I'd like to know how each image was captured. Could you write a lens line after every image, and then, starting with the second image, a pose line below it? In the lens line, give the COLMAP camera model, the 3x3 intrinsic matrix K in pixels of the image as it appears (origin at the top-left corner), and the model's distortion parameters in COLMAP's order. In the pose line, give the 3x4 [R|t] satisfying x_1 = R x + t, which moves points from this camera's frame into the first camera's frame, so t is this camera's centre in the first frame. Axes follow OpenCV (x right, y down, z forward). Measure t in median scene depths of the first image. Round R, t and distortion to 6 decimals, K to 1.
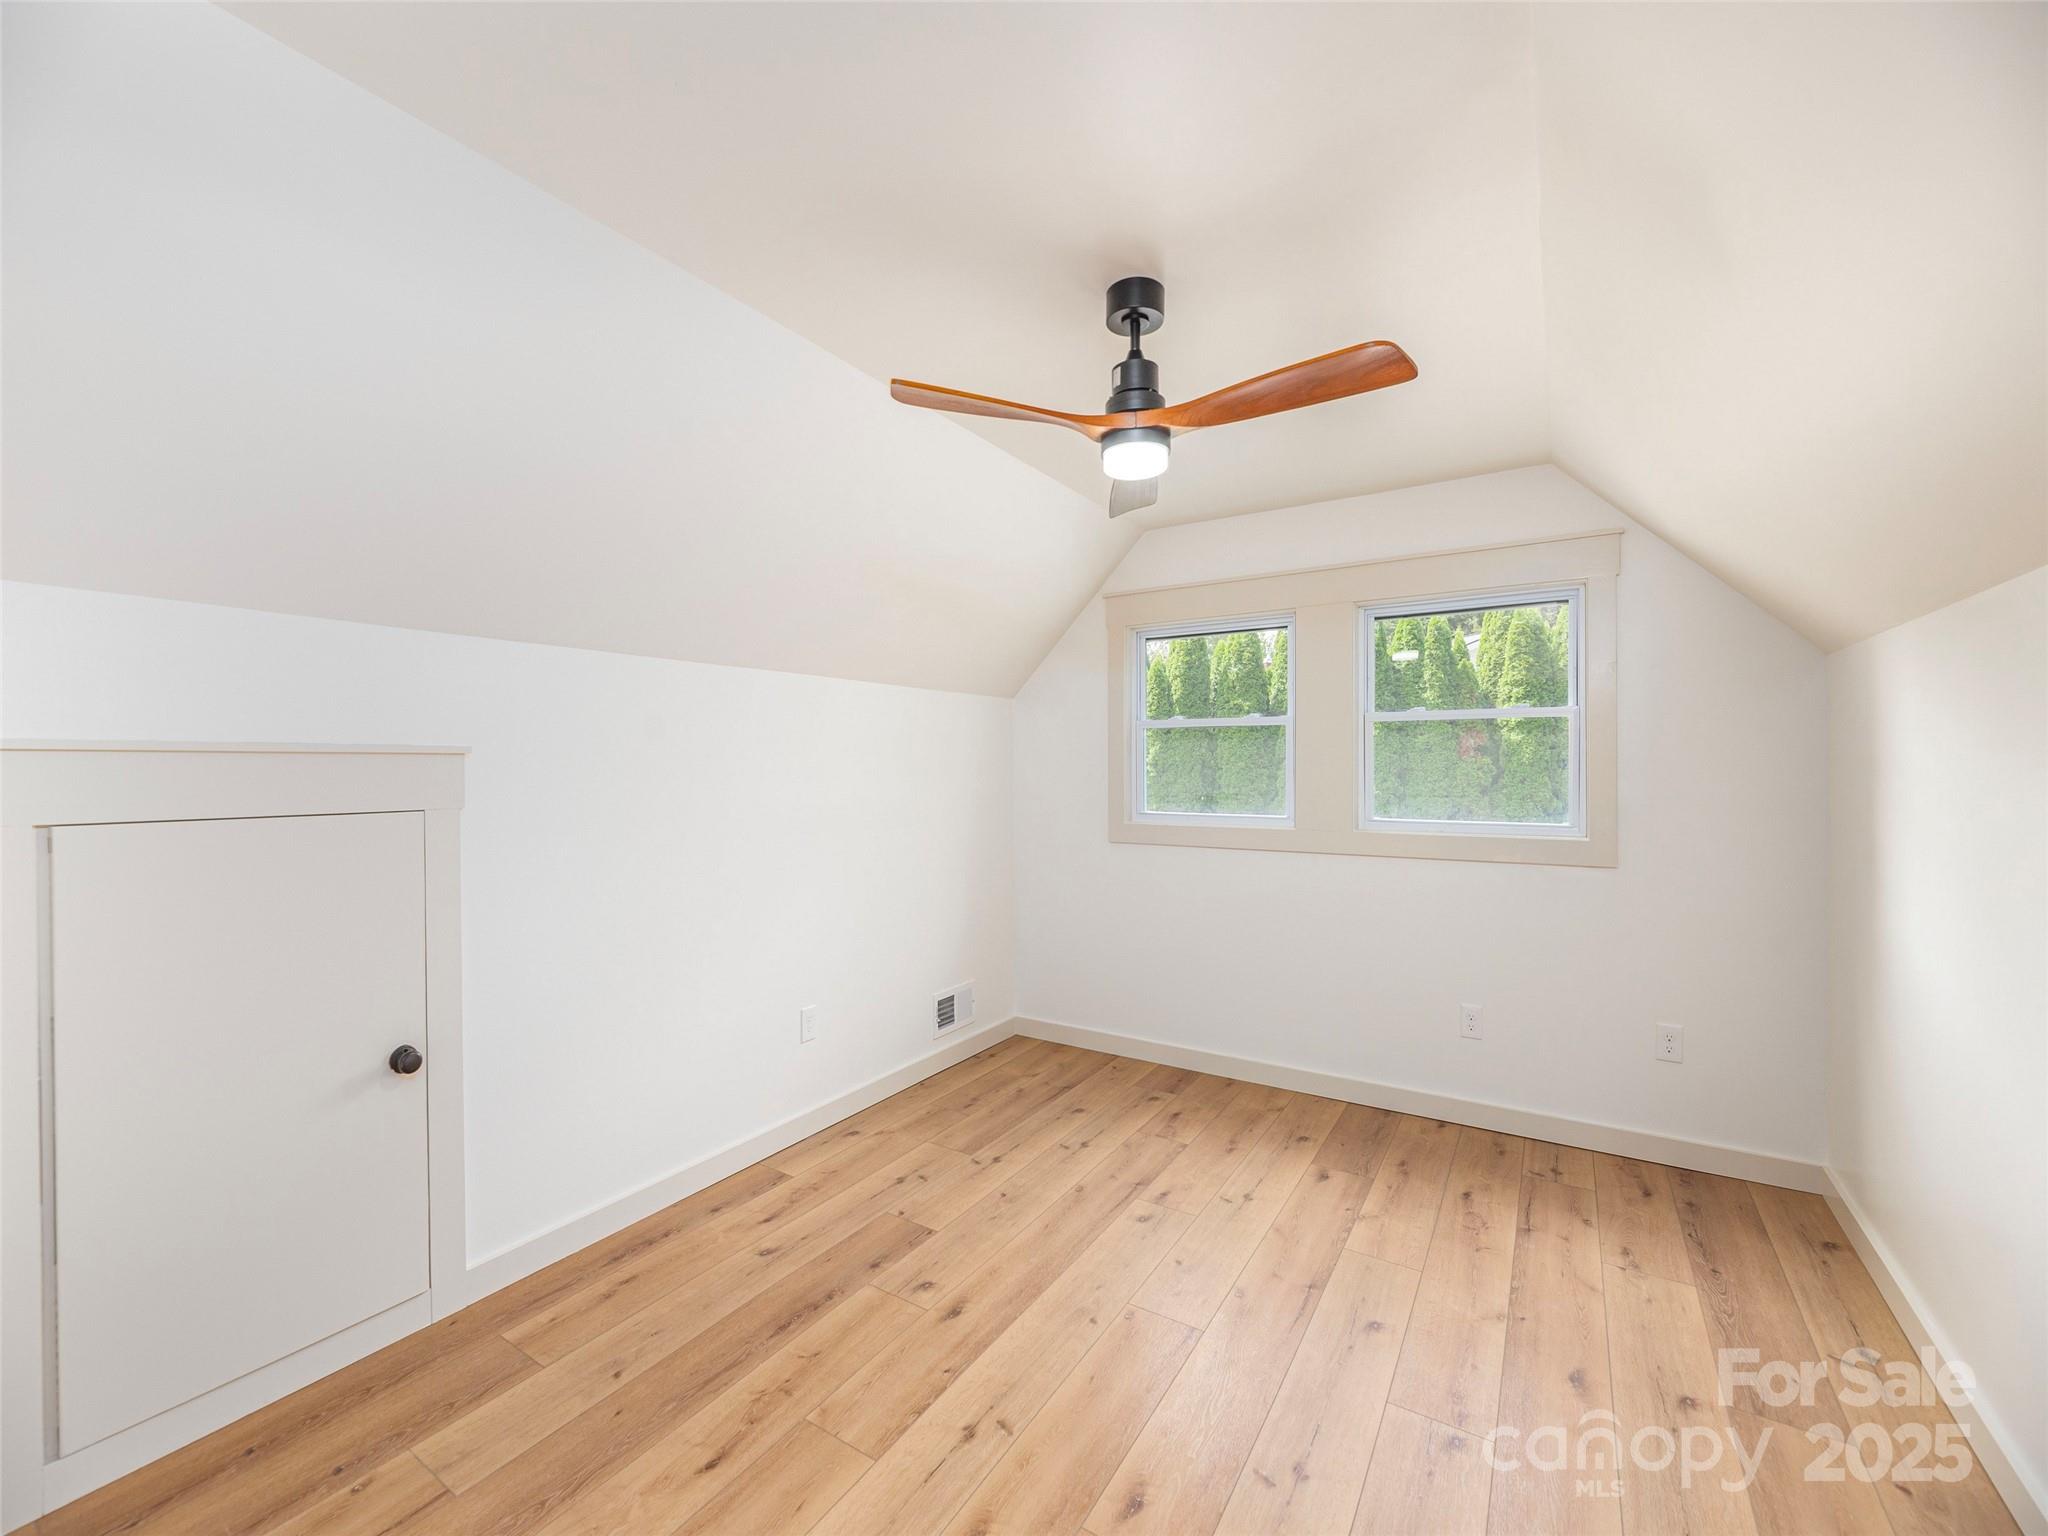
lens RADIAL K [[835.7, 0, 1019.2], [0, 835.7, 767.6], [0, 0, 1]] dist [-0.000656, -0.000231]
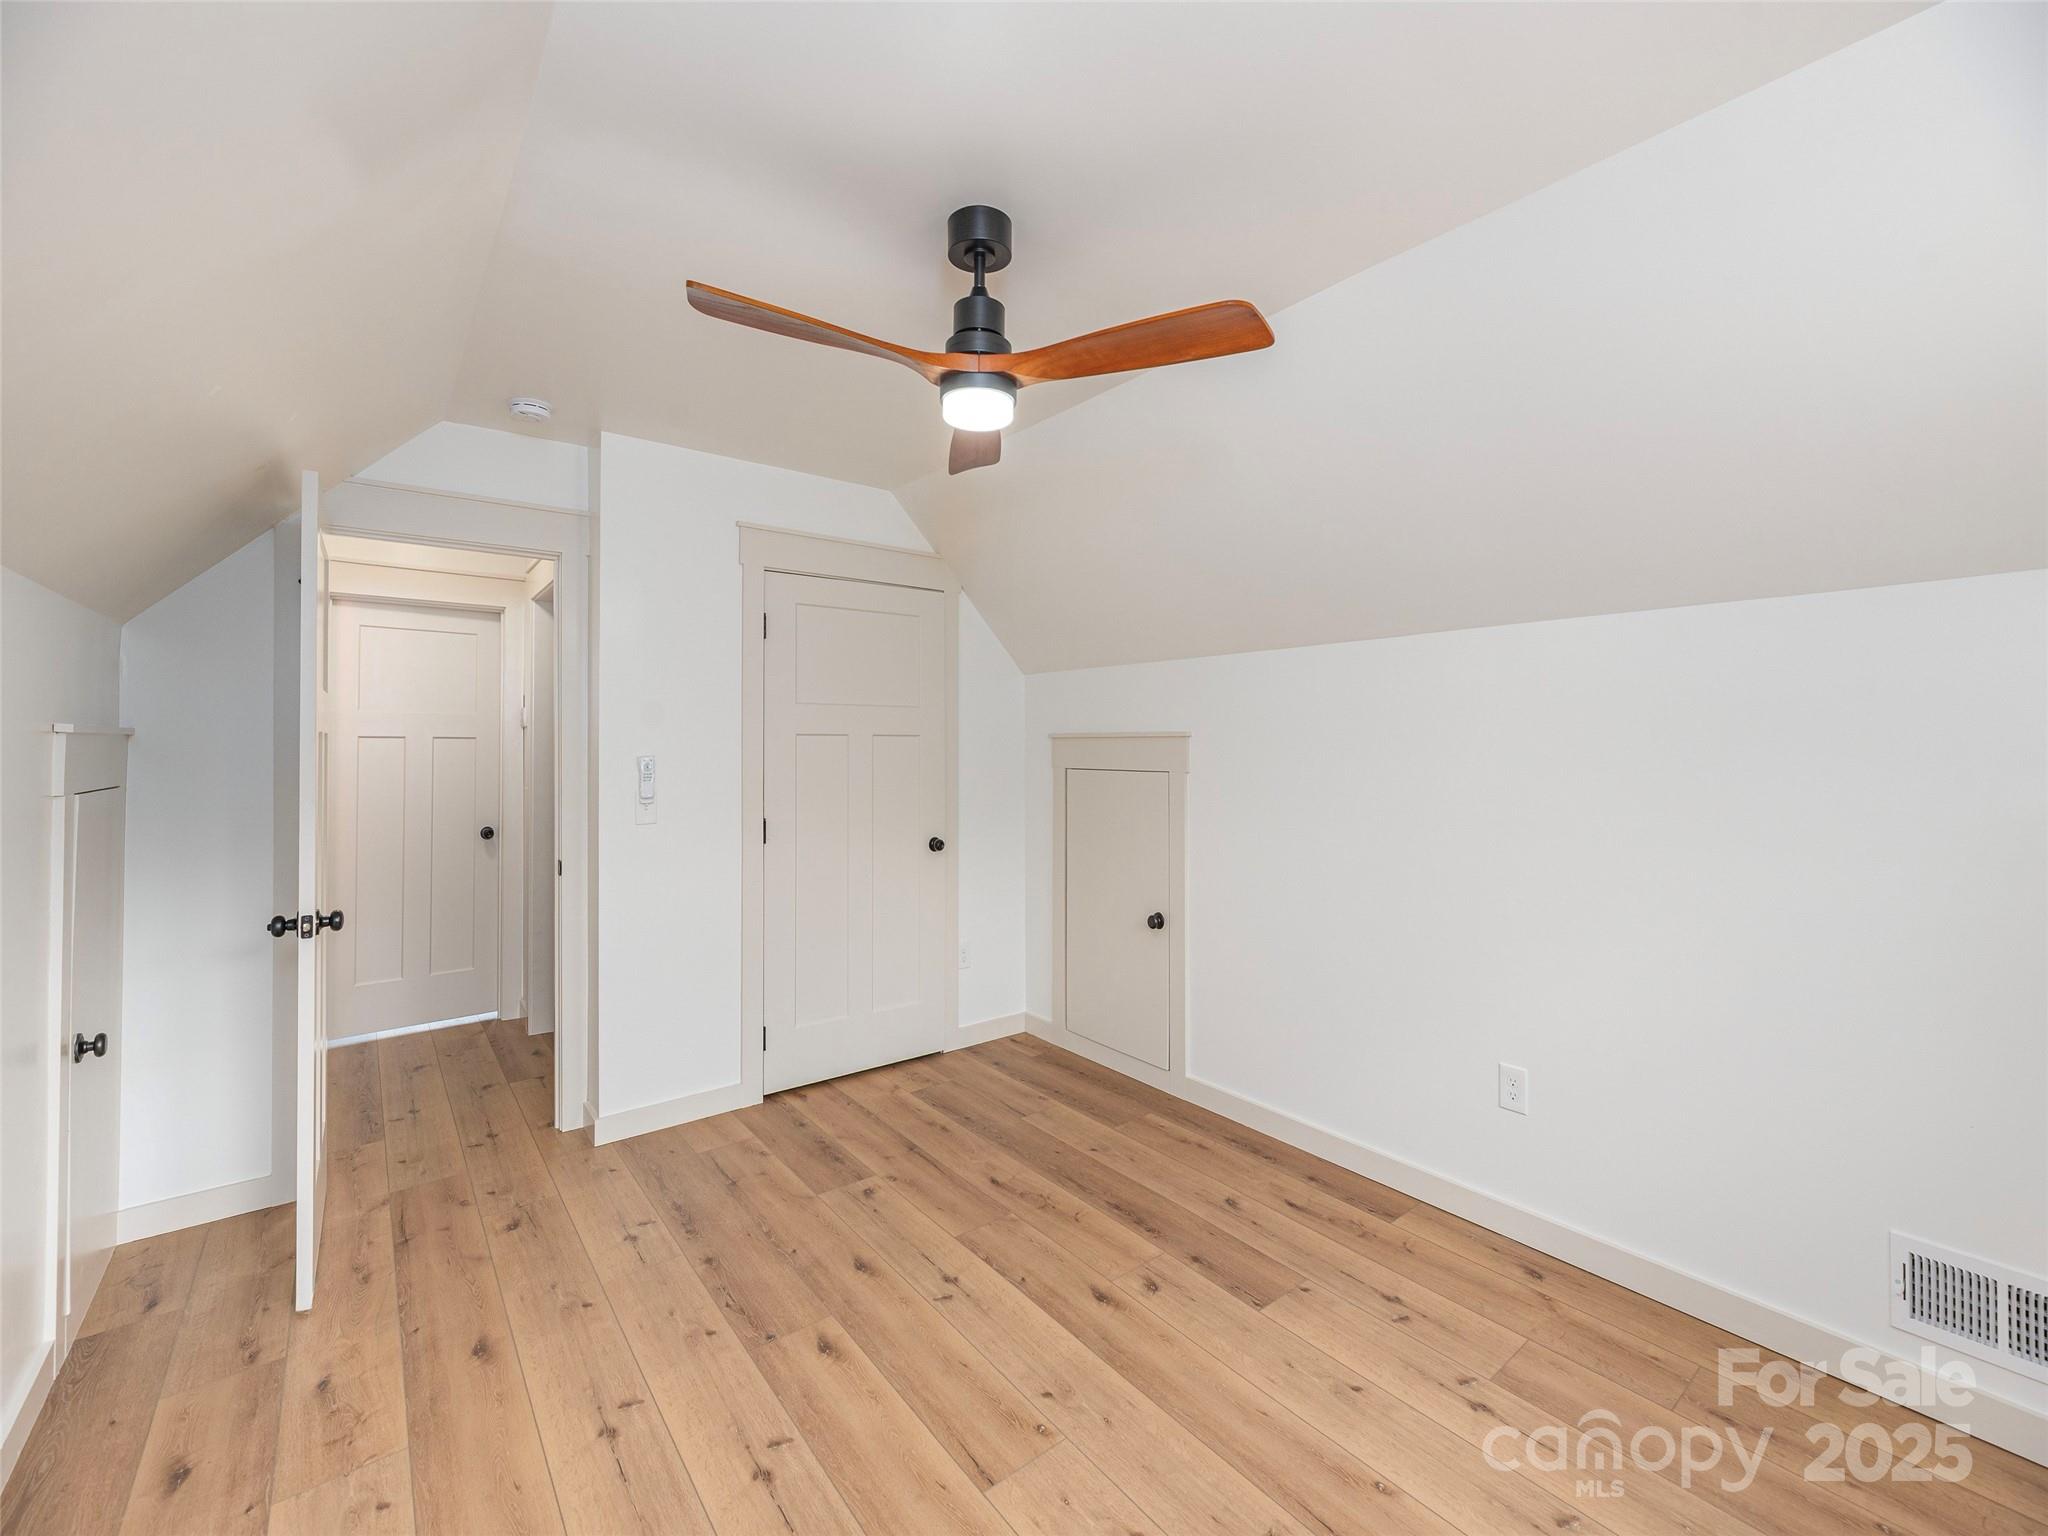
lens RADIAL K [[835.7, 0, 1021.2], [0, 835.7, 750.8], [0, 0, 1]] dist [-0.000656, -0.000231]
pose [[-0.316313, 0.009693, -0.948605, 0.887215], [-0.000491, 0.999946, 0.010381, -0.006306], [0.948655, 0.003749, -0.316291, 1.221400]]
